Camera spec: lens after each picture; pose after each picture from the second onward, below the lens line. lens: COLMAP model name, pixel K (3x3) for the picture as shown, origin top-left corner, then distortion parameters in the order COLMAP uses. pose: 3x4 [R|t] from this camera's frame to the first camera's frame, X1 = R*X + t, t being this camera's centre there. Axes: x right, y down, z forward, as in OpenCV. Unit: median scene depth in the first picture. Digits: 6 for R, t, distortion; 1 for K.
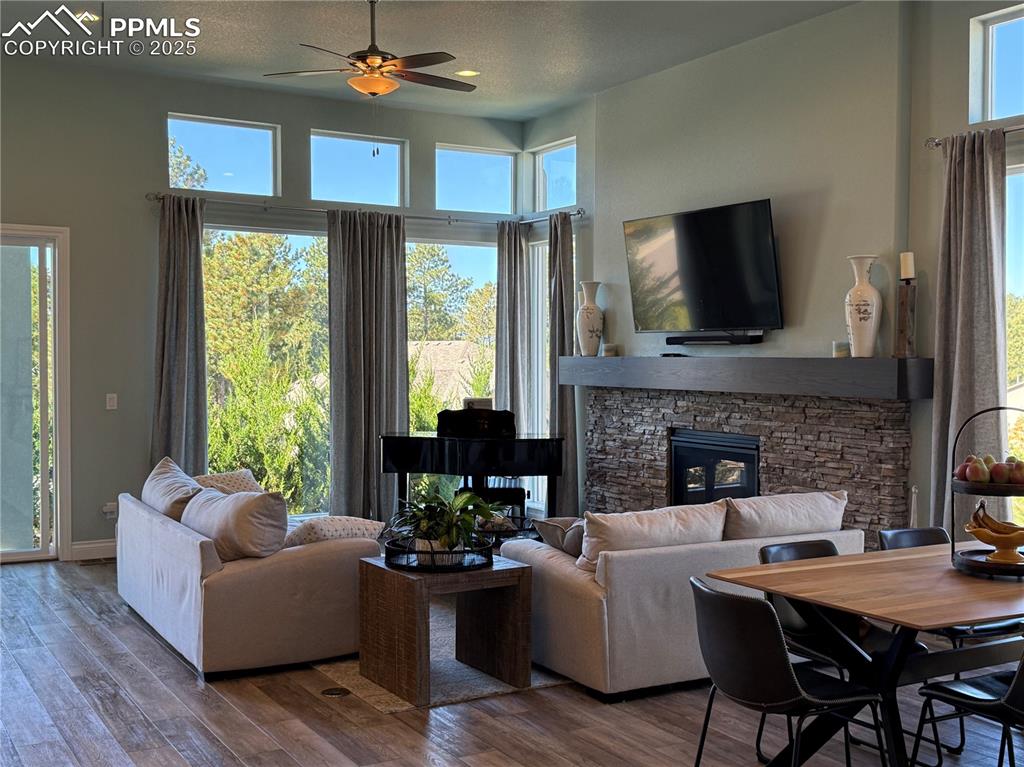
lens RADIAL K [[1087.3, 0, 512.0], [0, 1087.3, 383.5], [0, 0, 1]] dist [0.119212, -0.009780]
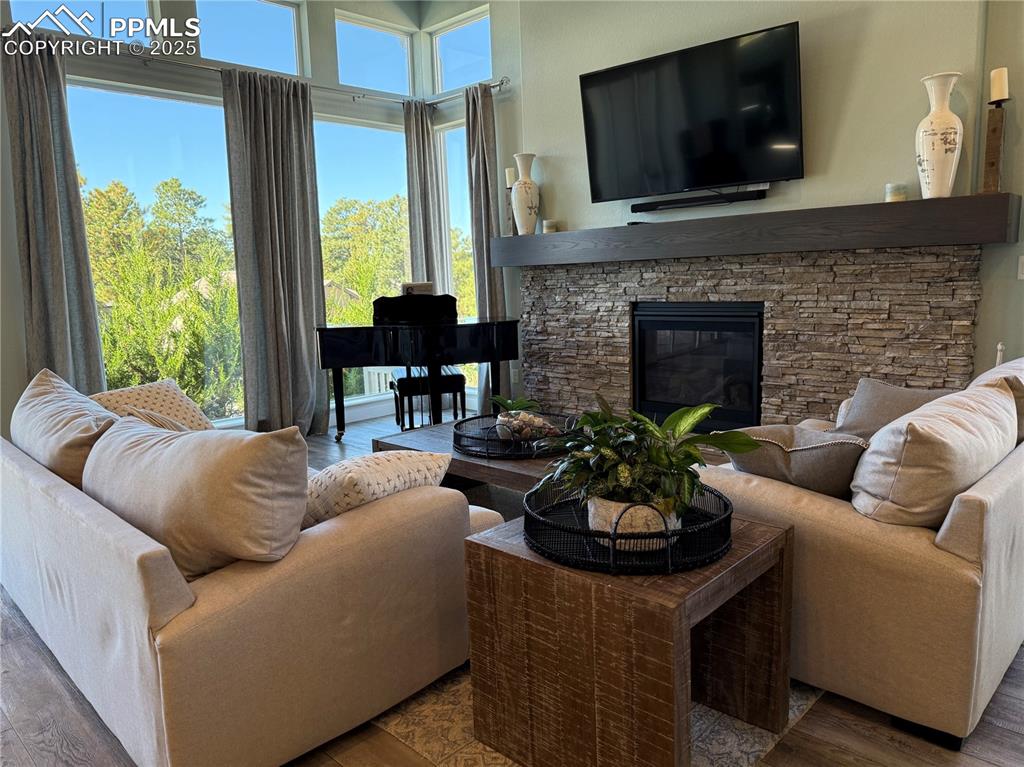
lens RADIAL K [[718.4, 0, 512.0], [0, 718.4, 383.5], [0, 0, 1]] dist [0.063047, -0.084476]
pose [[0.965499, -0.075779, 0.249139, -0.120293], [0.044426, 0.990630, 0.129146, 0.024461], [-0.256591, -0.113622, 0.959818, 0.401674]]
